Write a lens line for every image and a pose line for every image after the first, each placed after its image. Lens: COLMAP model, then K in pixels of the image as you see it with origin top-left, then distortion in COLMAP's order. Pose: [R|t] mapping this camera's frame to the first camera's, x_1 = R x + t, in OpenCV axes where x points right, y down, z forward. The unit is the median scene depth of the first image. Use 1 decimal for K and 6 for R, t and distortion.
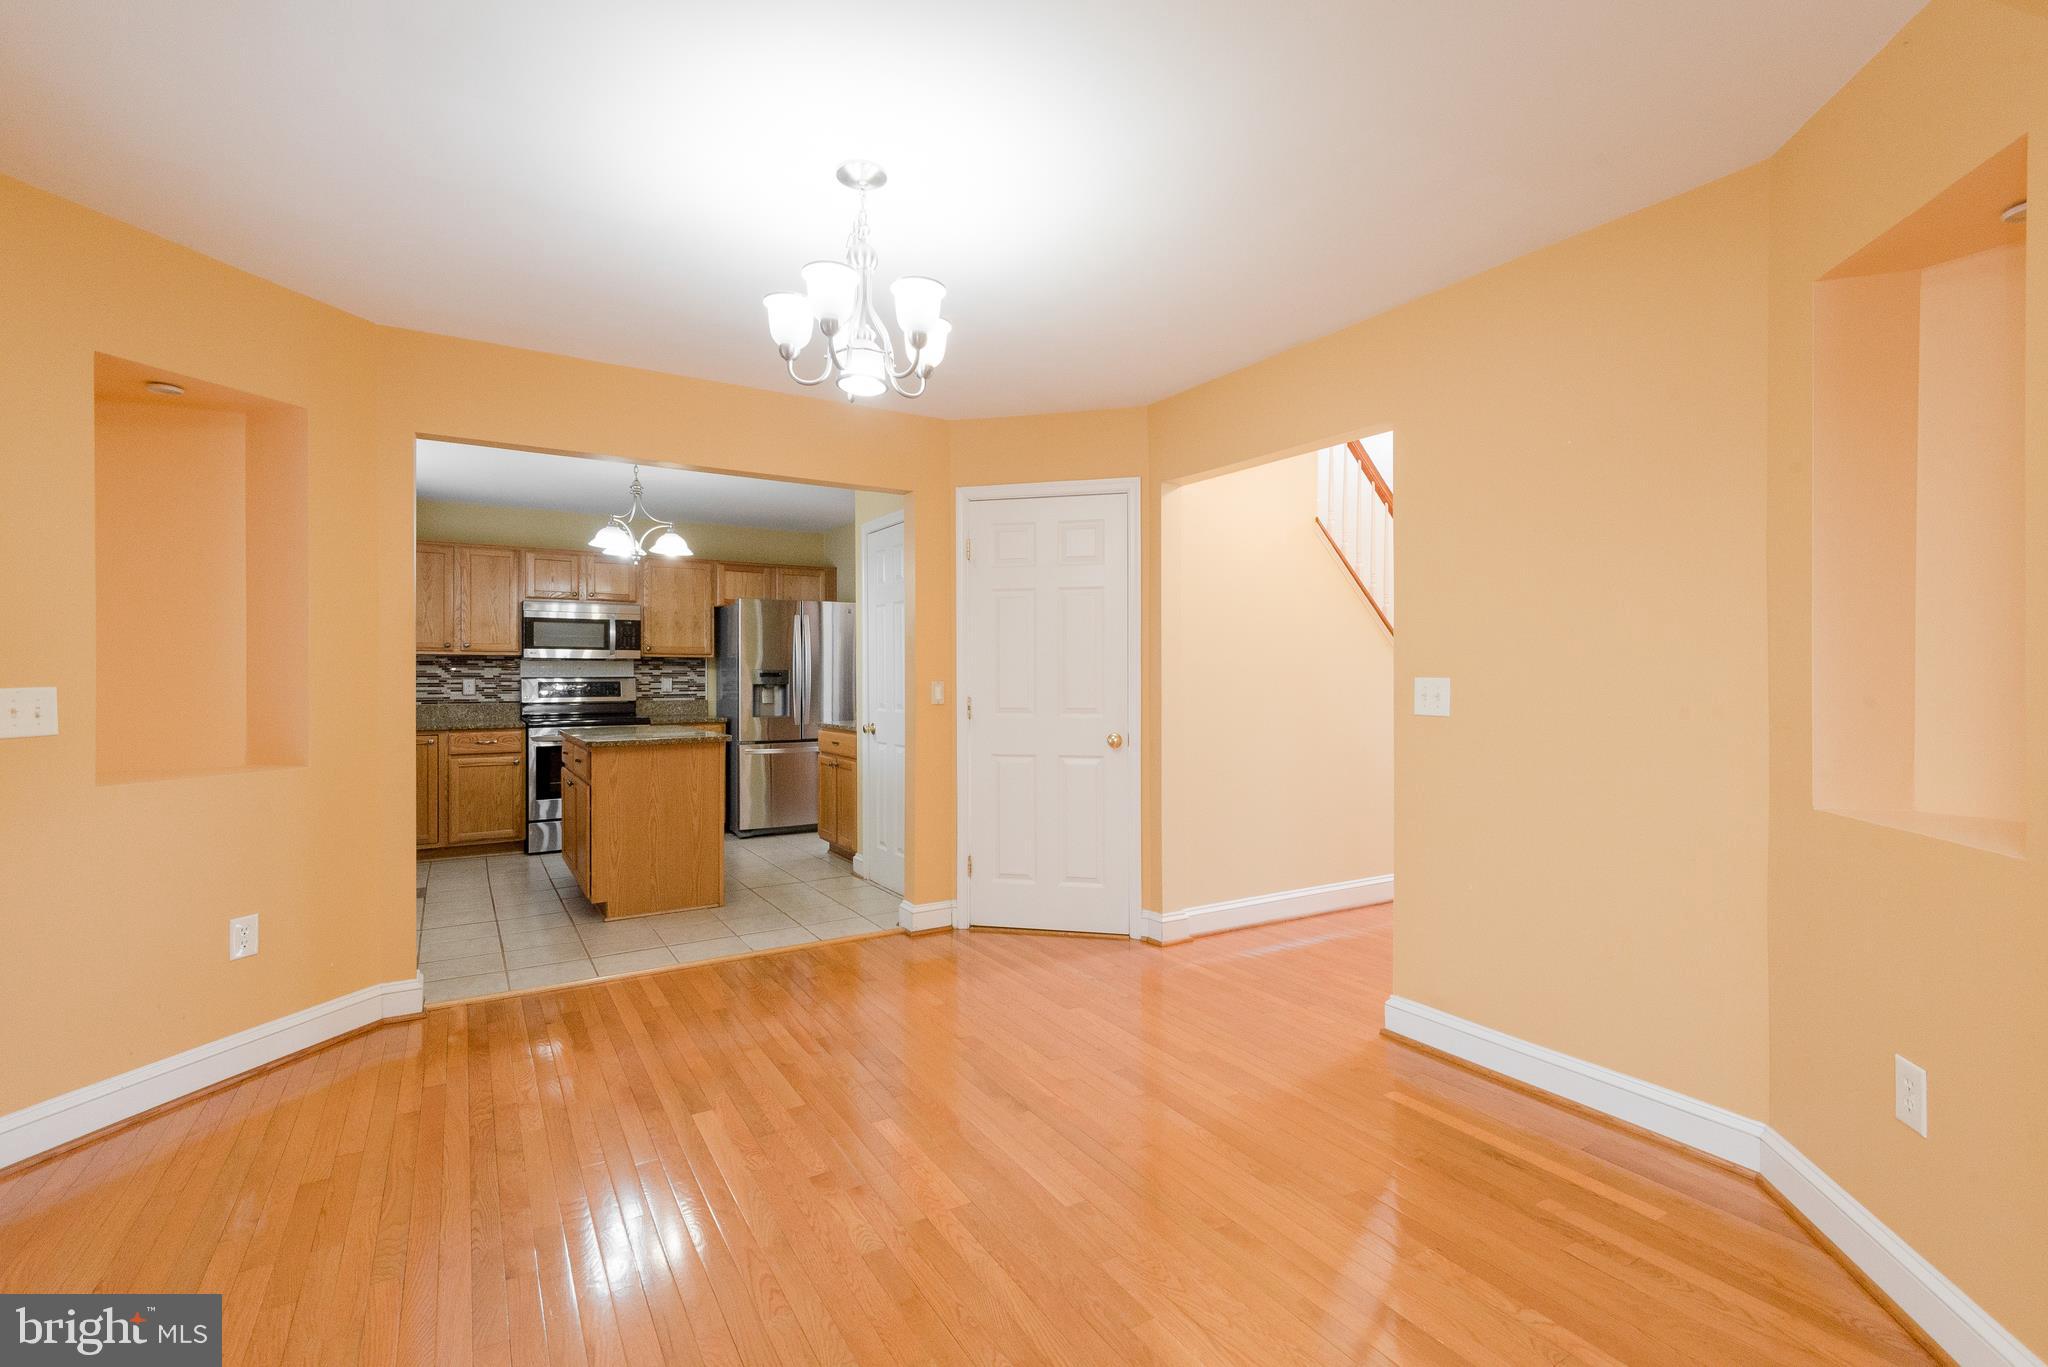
lens RADIAL K [[915.5, 0, 1030.9], [0, 915.5, 680.0], [0, 0, 1]] dist [0.023013, -0.000243]
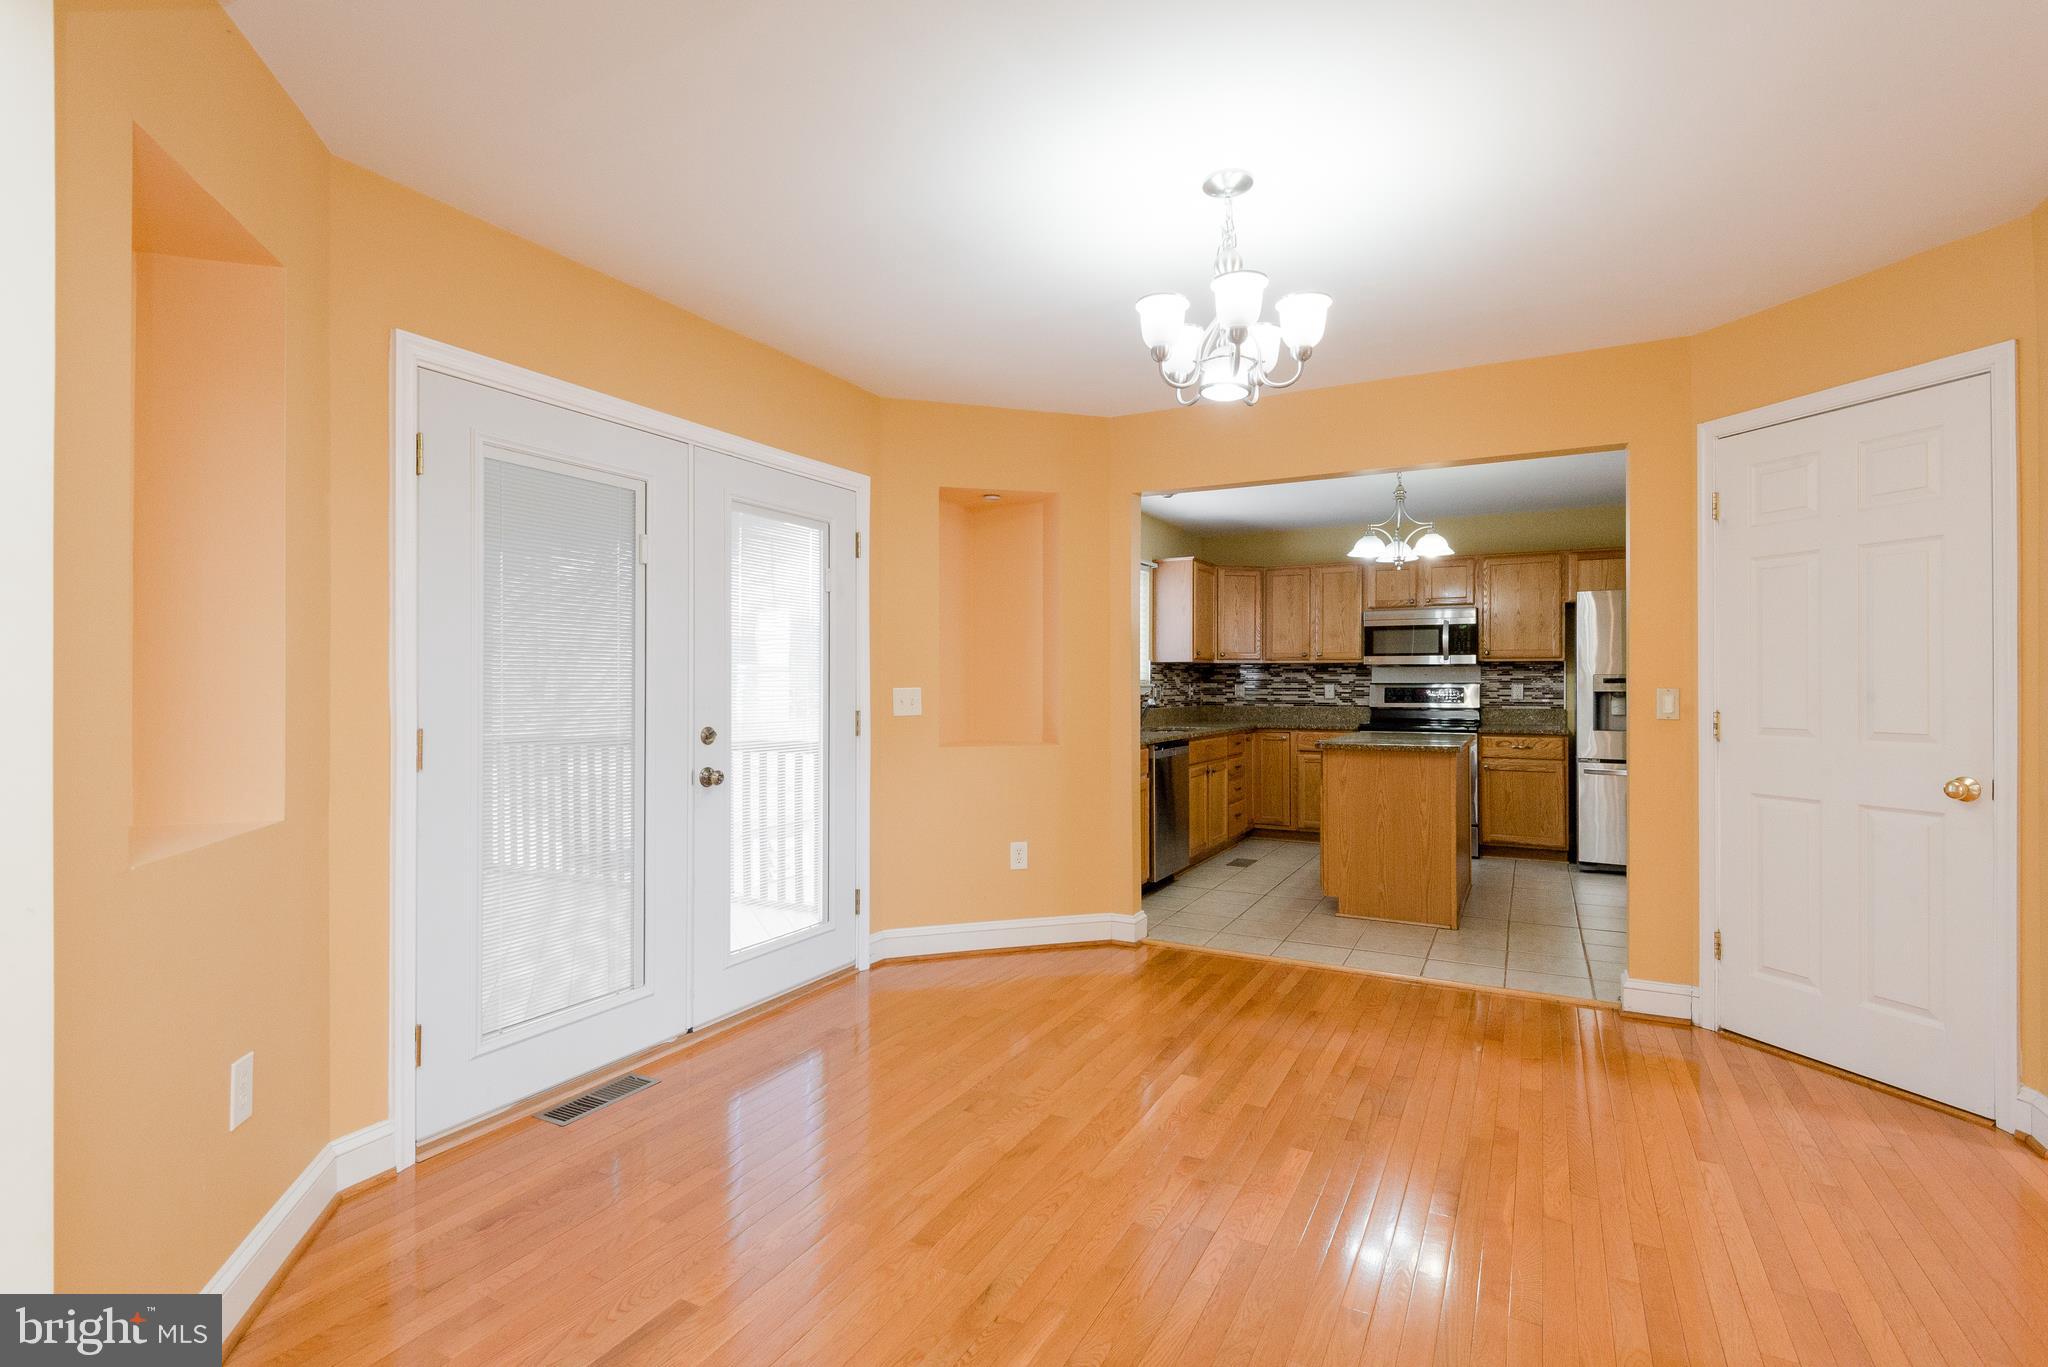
lens RADIAL K [[964.7, 0, 1024.0], [0, 964.7, 683.5], [0, 0, 1]] dist [0.020136, -0.013225]
pose [[0.506435, 0.001936, -0.862276, 0.257859], [-0.004959, 0.999987, -0.000667, 0.000260], [0.862264, 0.004614, 0.506438, 0.114828]]
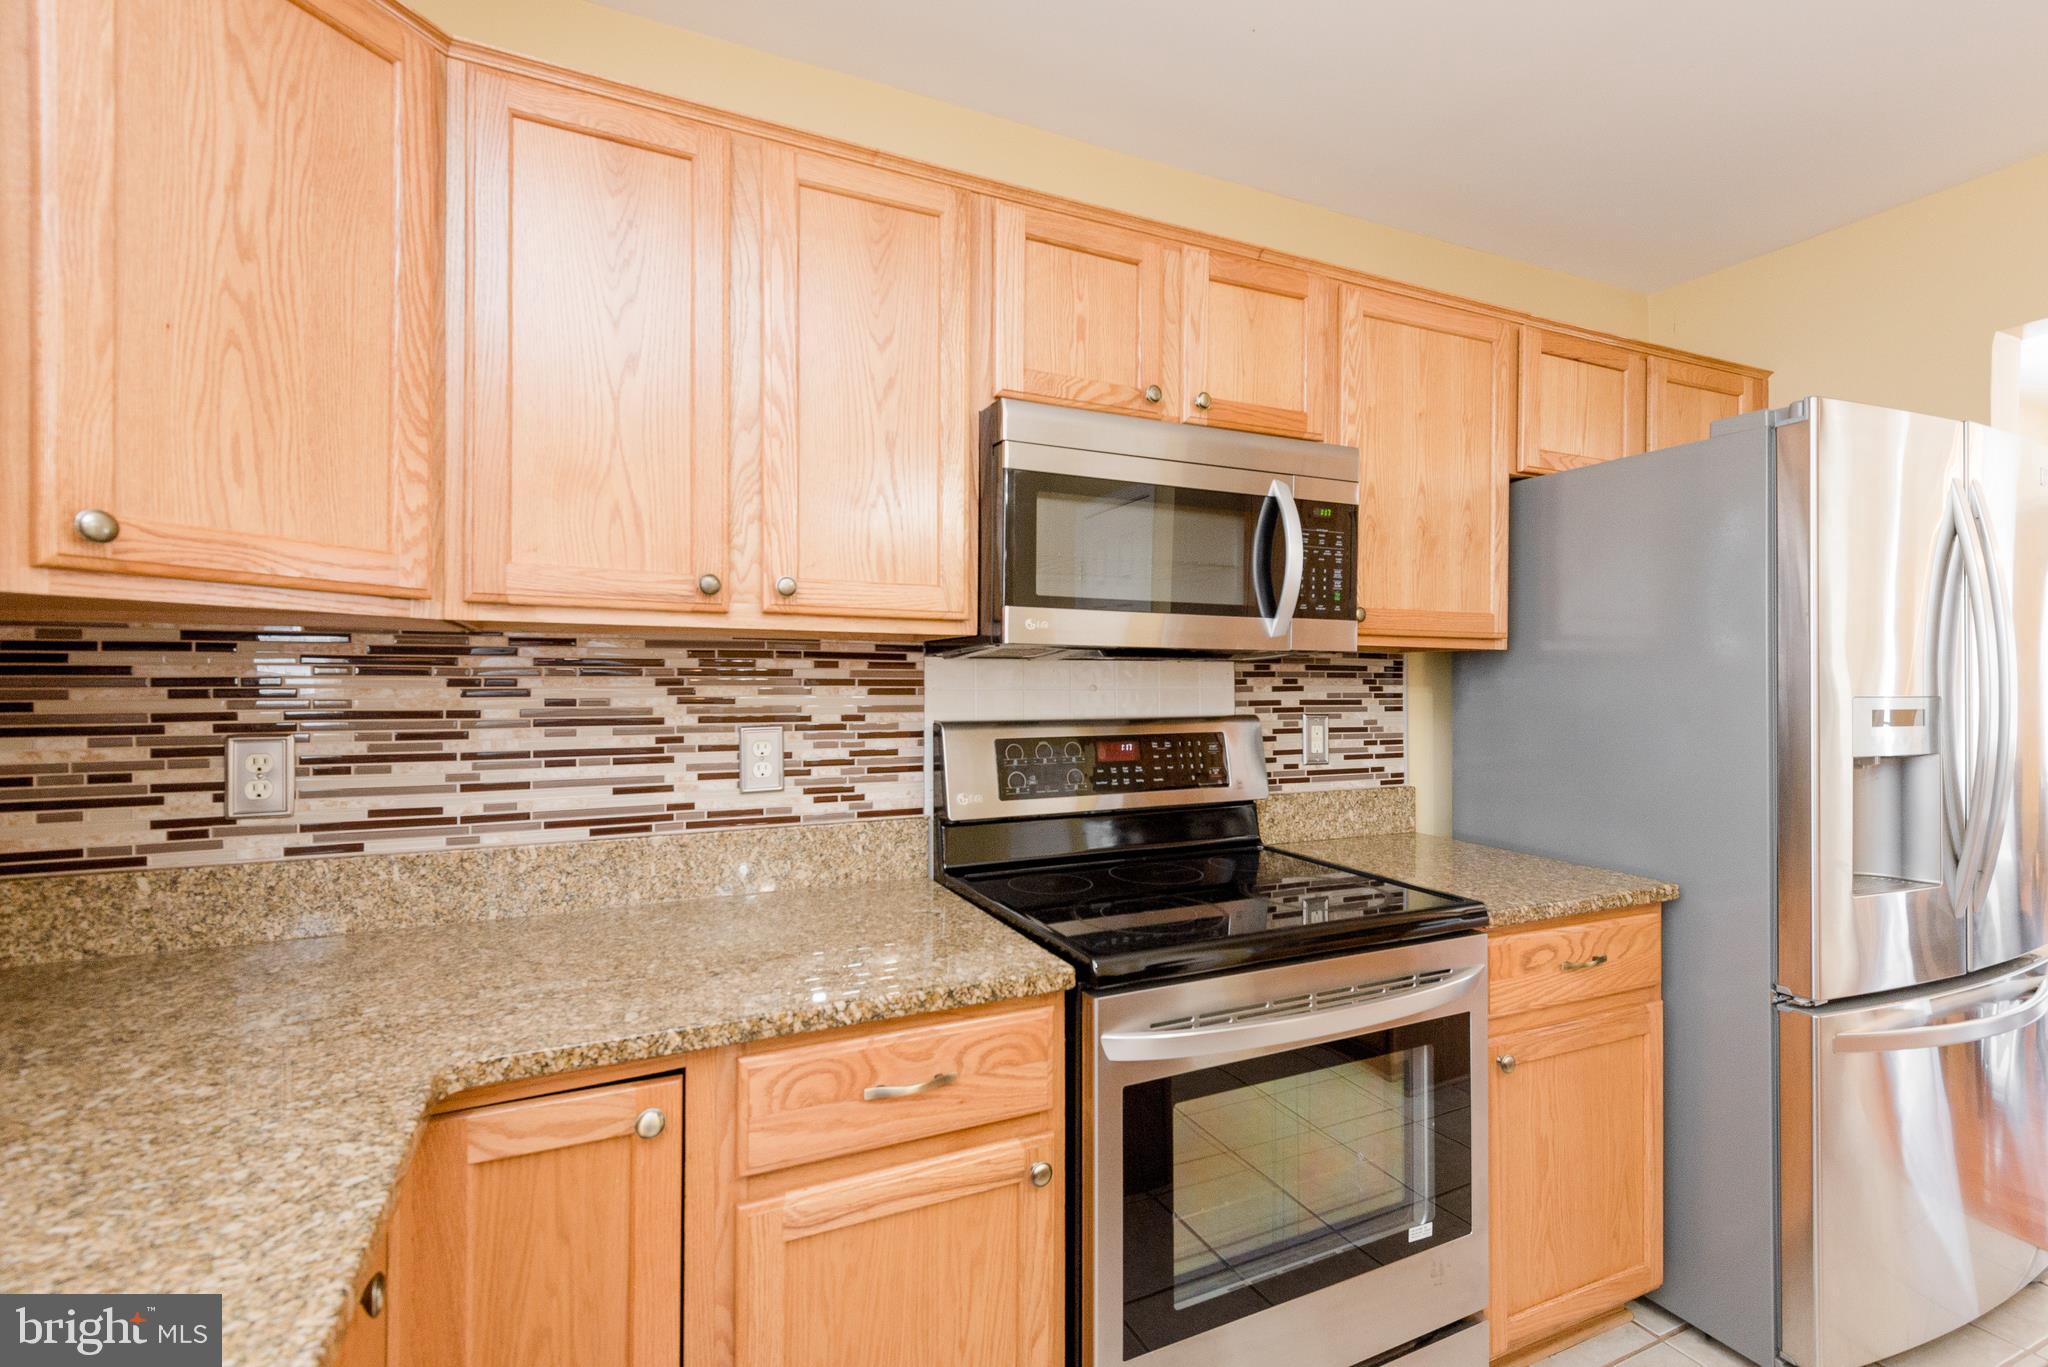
lens RADIAL K [[915.5, 0, 1030.9], [0, 915.5, 680.0], [0, 0, 1]] dist [0.023013, -0.000243]
pose [[0.992937, 0.003431, -0.118595, -0.621234], [-0.004246, 0.999969, -0.006619, -0.016874], [0.118569, 0.007076, 0.992921, 0.930854]]
